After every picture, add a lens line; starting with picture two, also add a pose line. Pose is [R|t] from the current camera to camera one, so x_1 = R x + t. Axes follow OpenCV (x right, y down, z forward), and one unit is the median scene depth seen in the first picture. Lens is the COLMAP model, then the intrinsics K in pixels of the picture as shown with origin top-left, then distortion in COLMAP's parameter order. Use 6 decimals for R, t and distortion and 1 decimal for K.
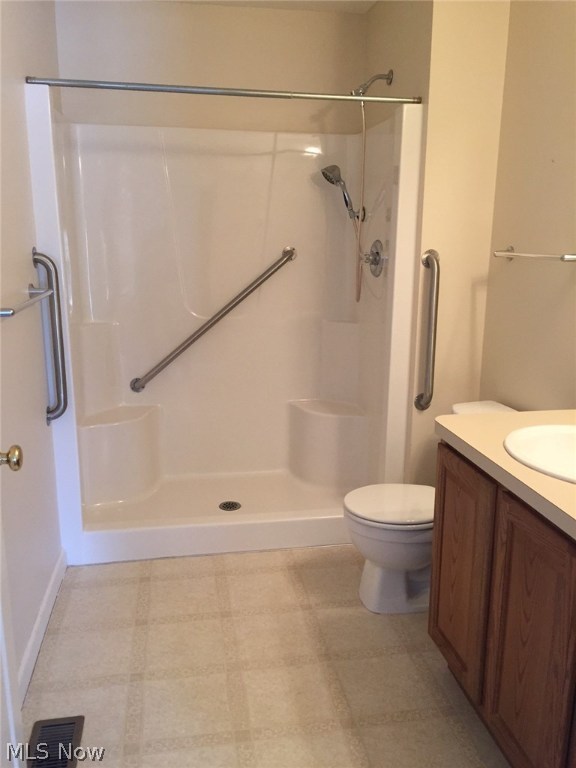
lens RADIAL K [[658.5, 0, 288.0], [0, 658.5, 384.0], [0, 0, 1]] dist [0.104282, -0.164117]
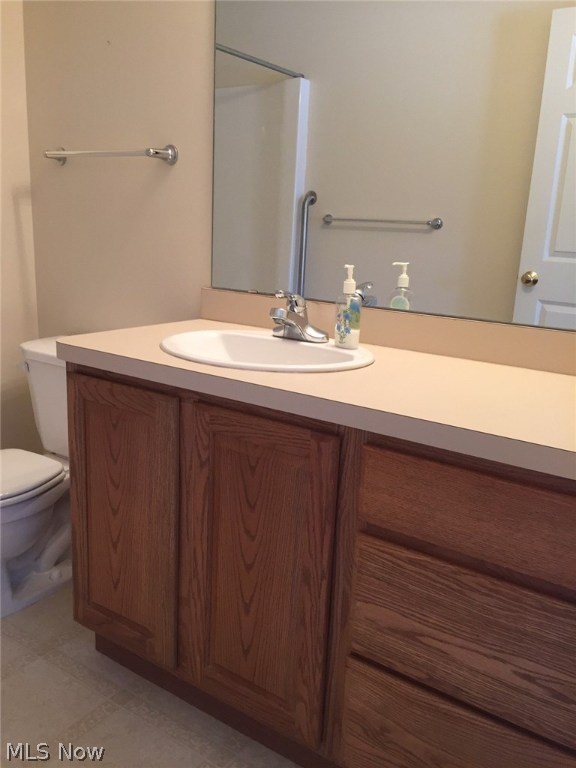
lens RADIAL K [[658.5, 0, 288.0], [0, 658.5, 384.0], [0, 0, 1]] dist [0.104282, -0.164117]
pose [[0.690812, -0.145588, 0.708225, -0.136119], [0.122072, 0.988941, 0.084224, 0.065966], [-0.712655, 0.028271, 0.700945, 0.265730]]
